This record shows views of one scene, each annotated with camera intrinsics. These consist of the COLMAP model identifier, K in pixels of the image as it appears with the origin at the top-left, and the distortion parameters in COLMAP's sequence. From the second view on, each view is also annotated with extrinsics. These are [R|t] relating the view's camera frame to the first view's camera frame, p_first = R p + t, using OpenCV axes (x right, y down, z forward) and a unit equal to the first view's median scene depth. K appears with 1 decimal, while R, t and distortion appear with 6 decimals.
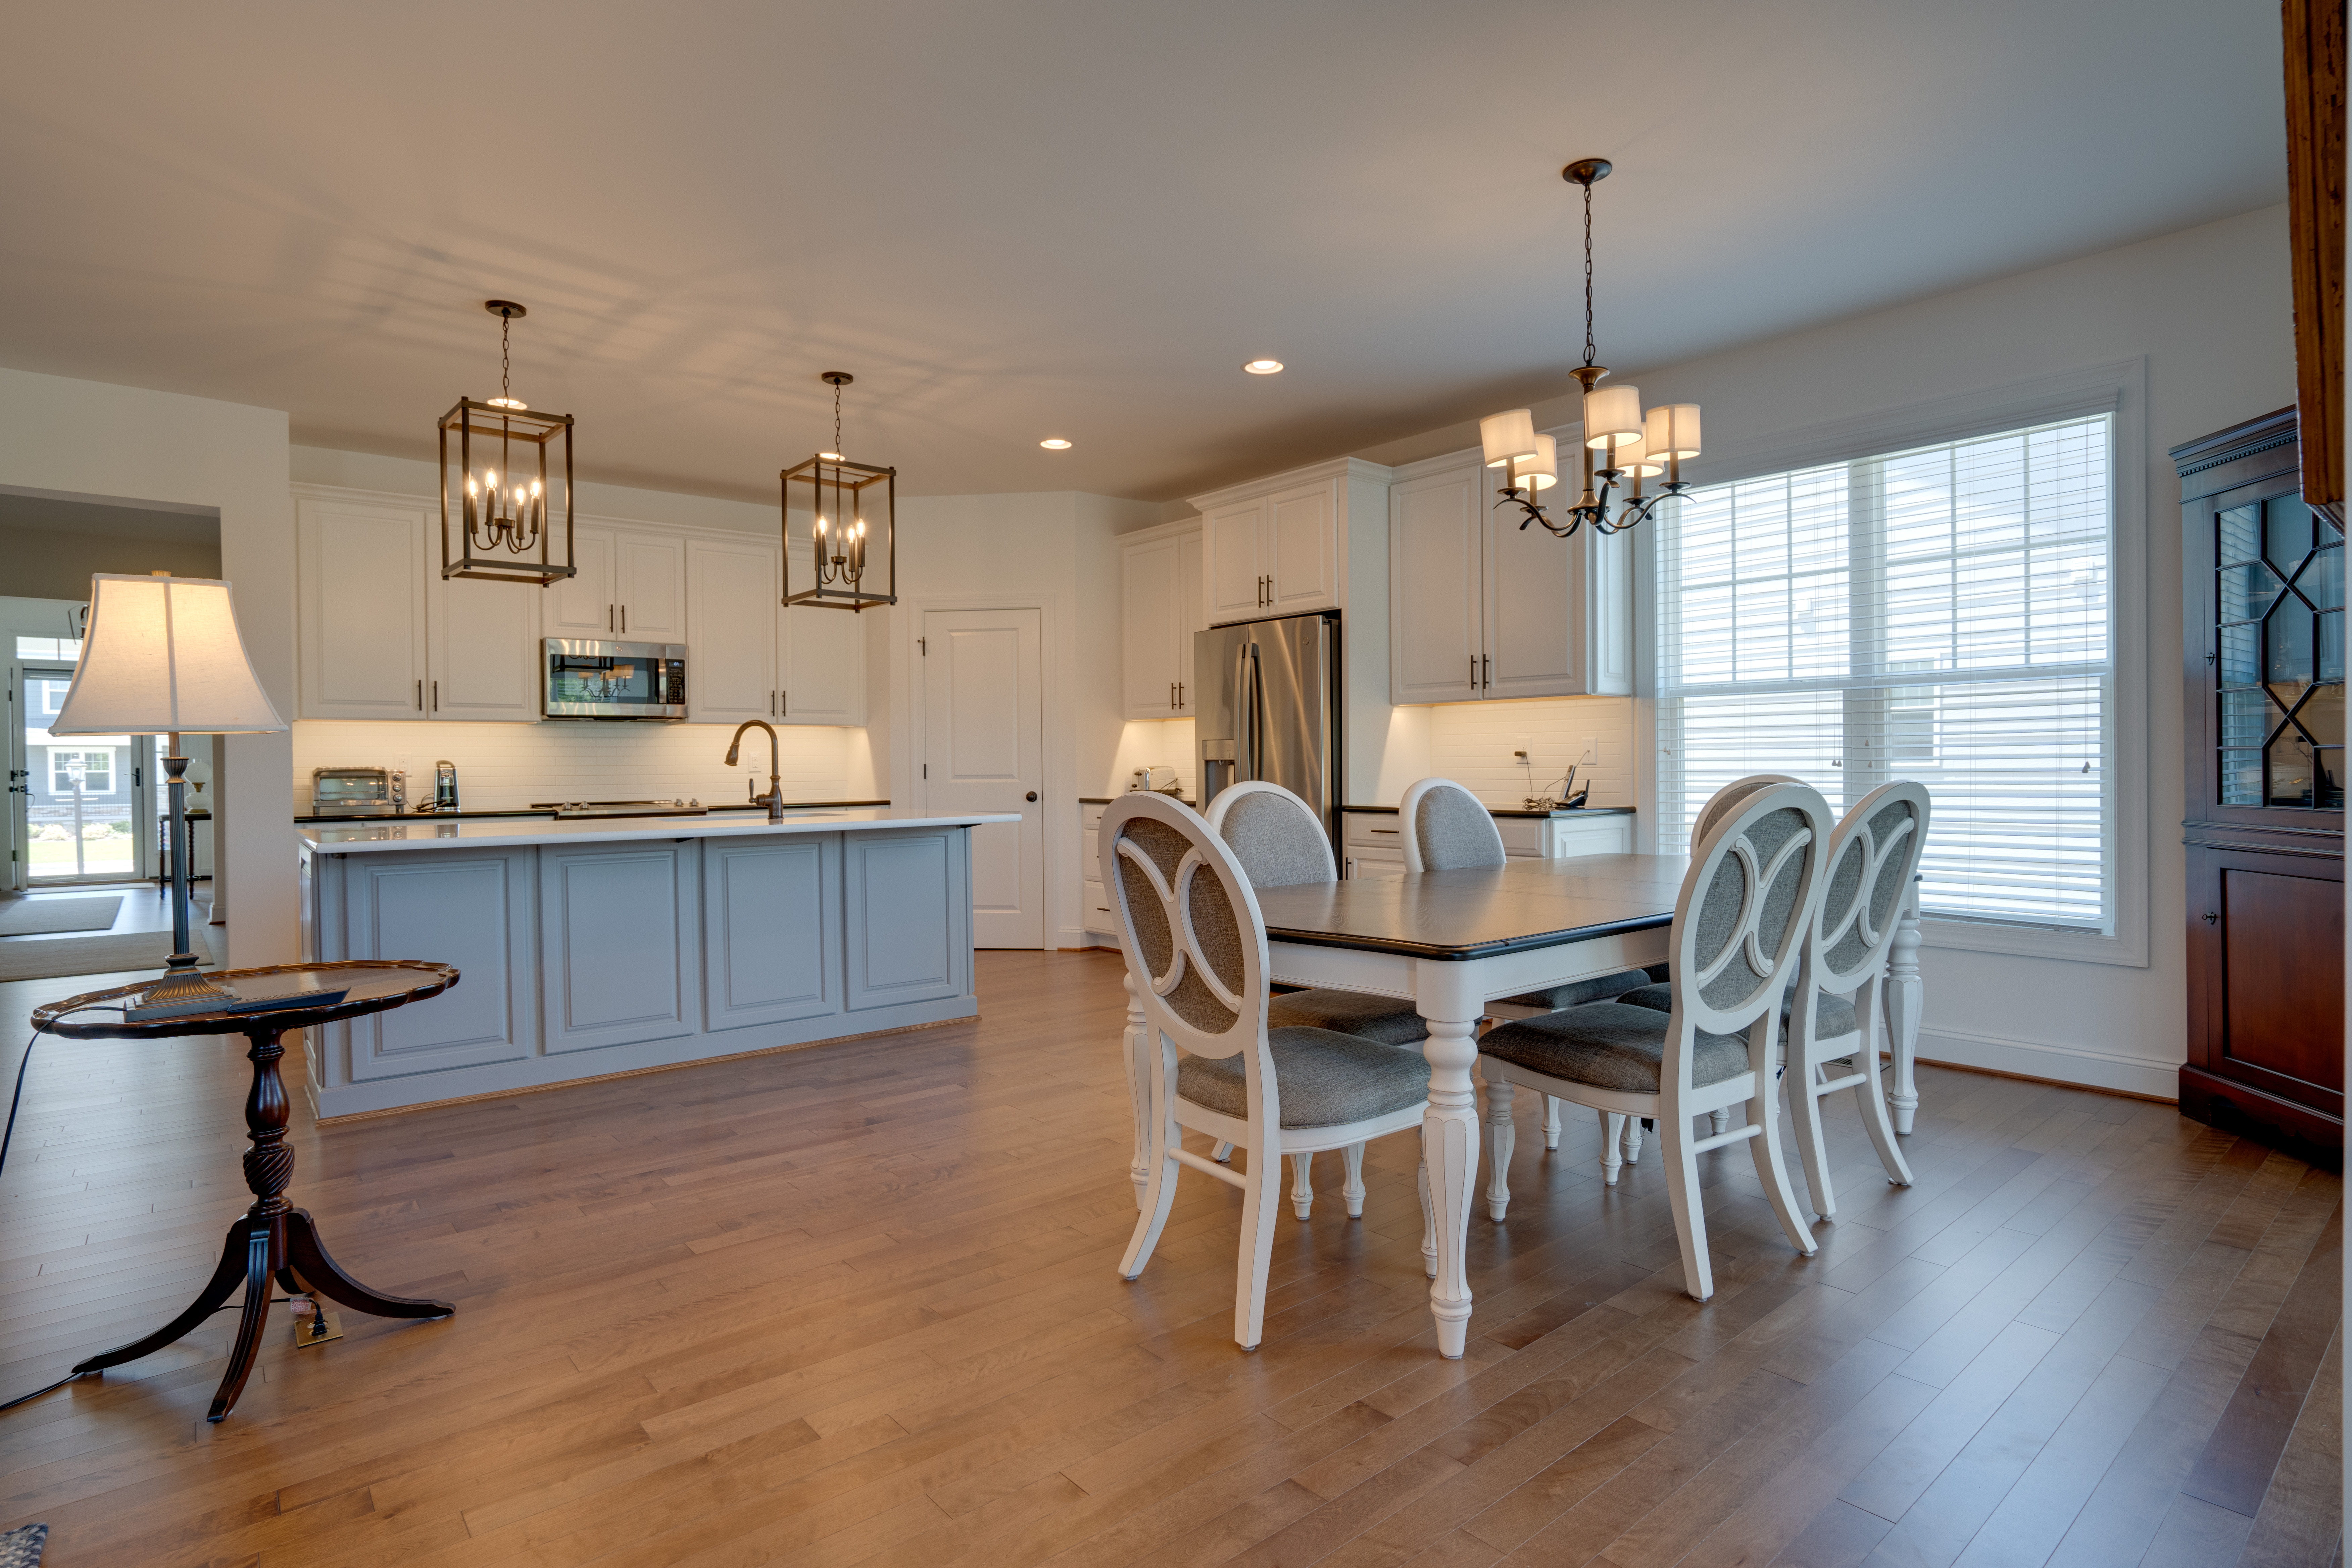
lens RADIAL K [[1118.7, 0, 1177.4], [0, 1118.7, 775.4], [0, 0, 1]] dist [-0.002118, 0.000154]
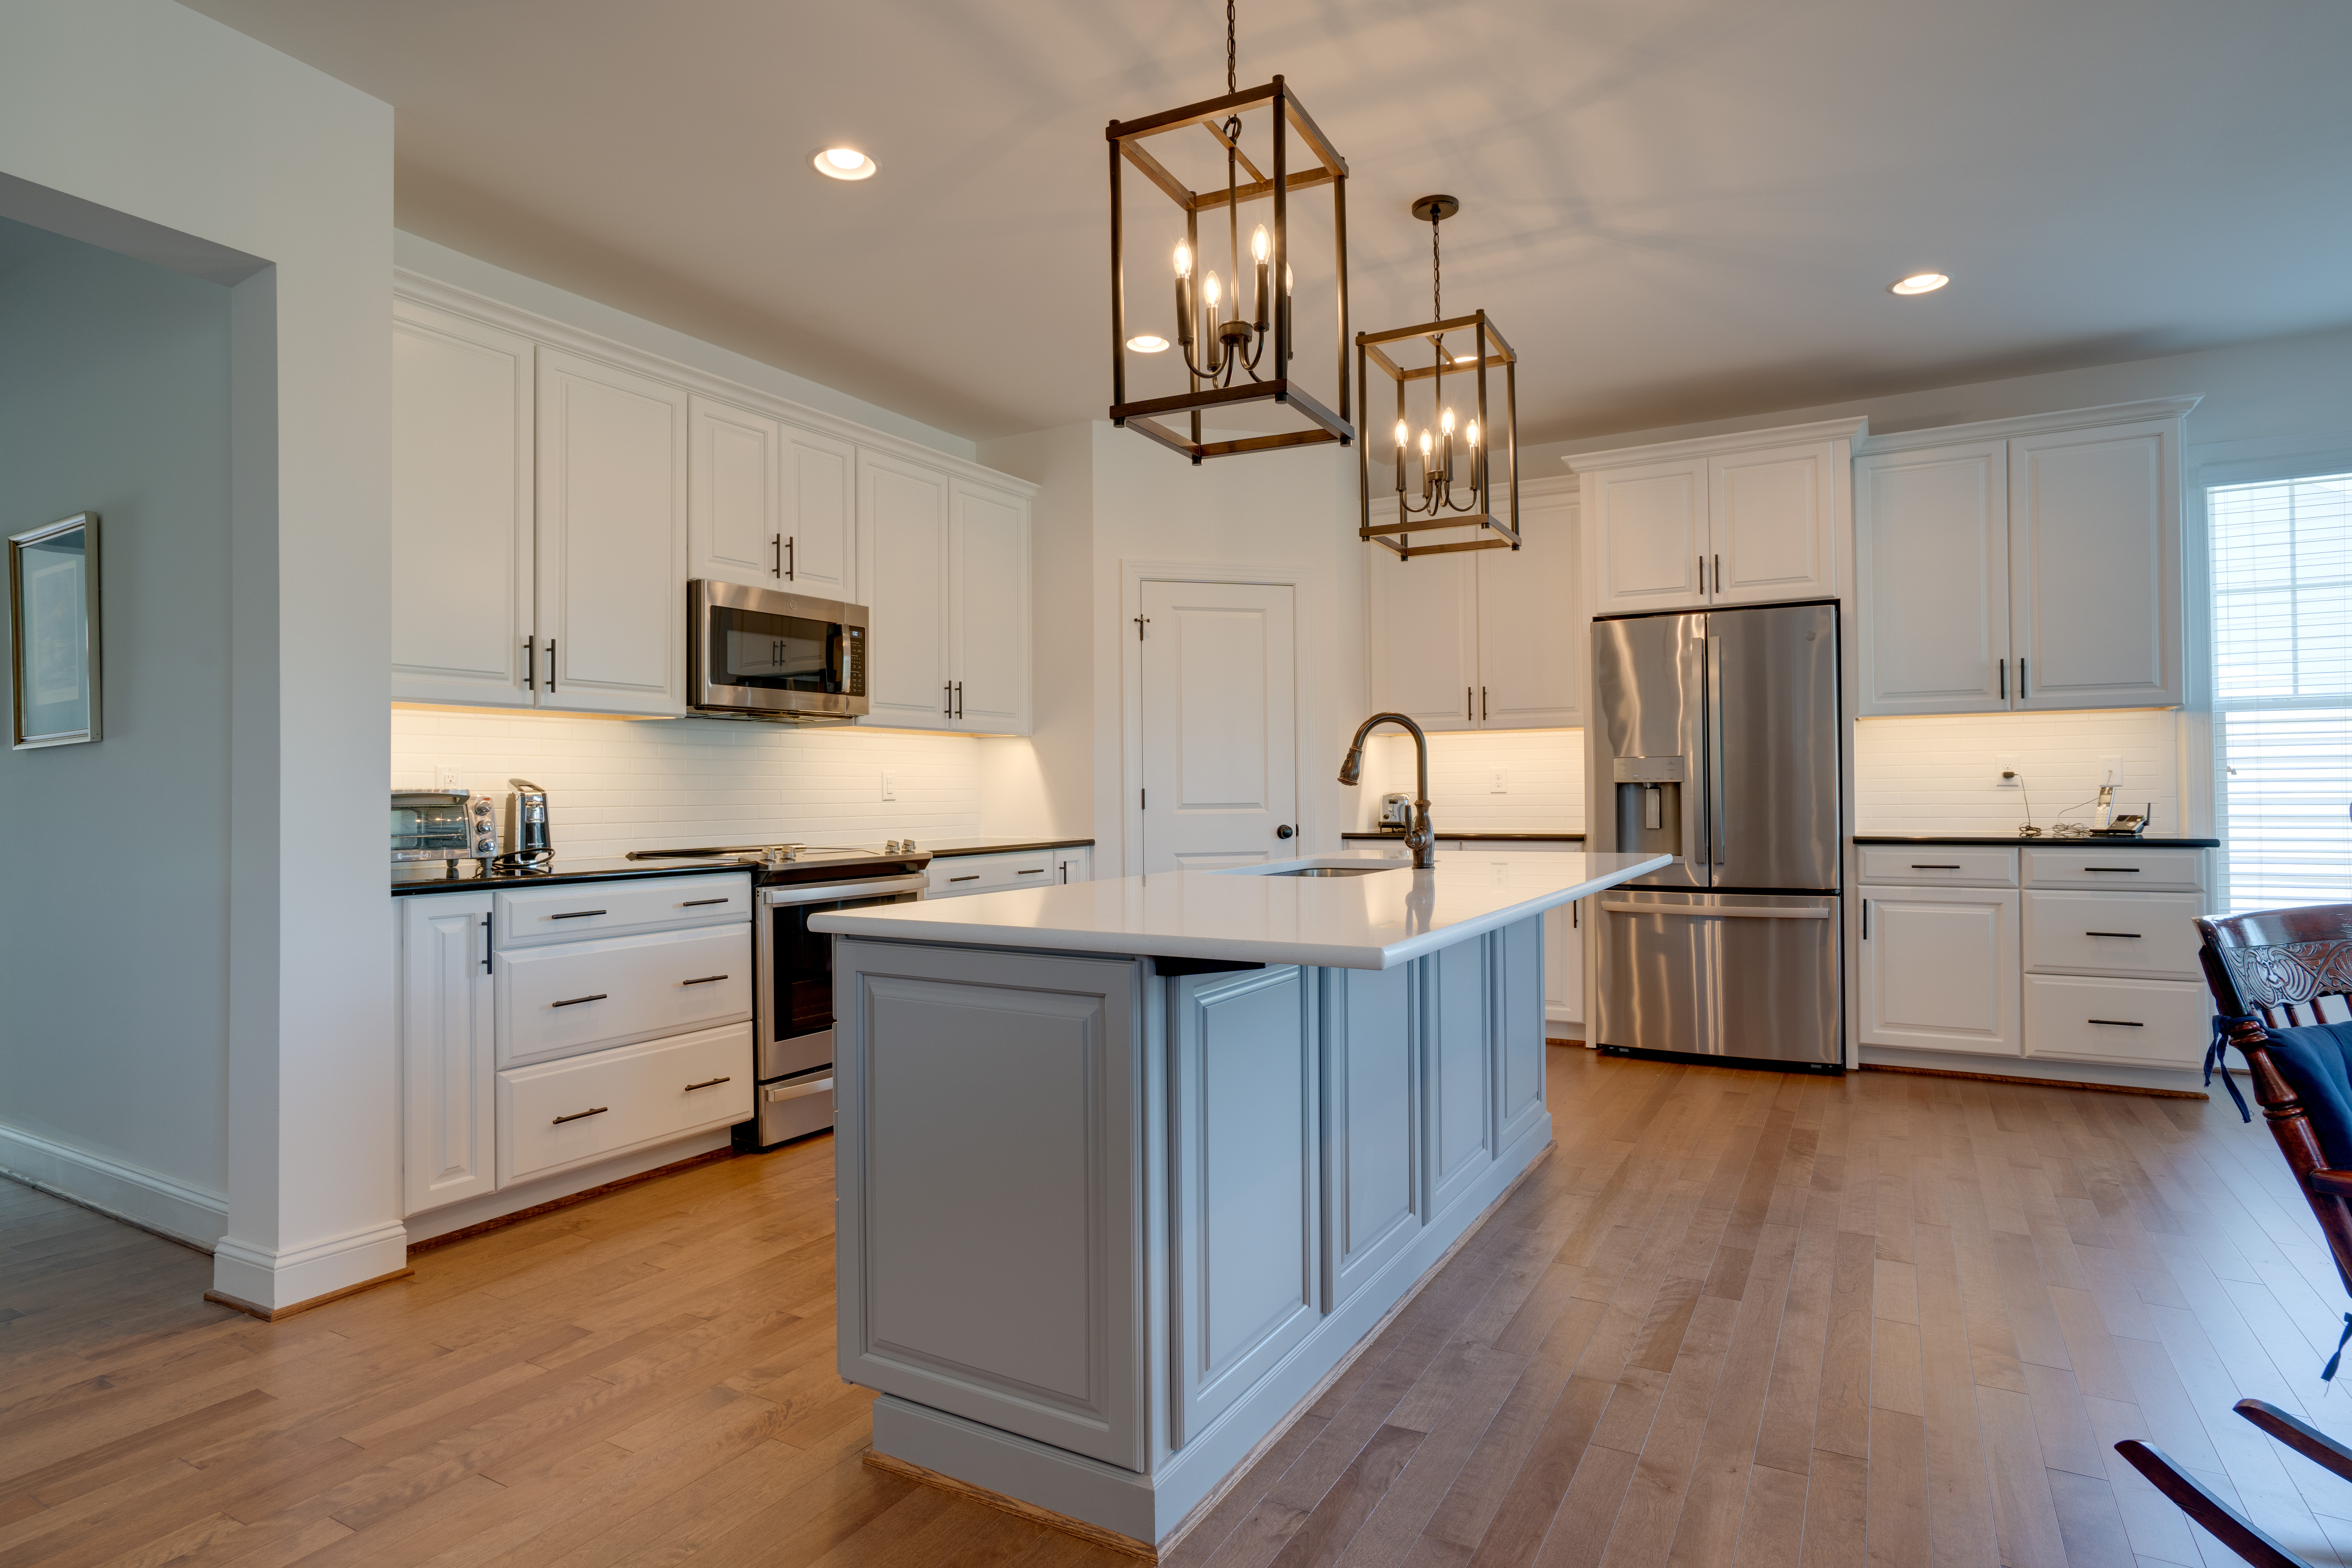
lens RADIAL K [[1184.6, 0, 1172.8], [0, 1184.6, 782.8], [0, 0, 1]] dist [-0.012485, 0.001962]
pose [[0.938927, 0.002389, 0.344109, -0.578221], [0.005432, 0.999748, -0.021763, 0.003399], [-0.344074, 0.022303, 0.938677, 0.329857]]
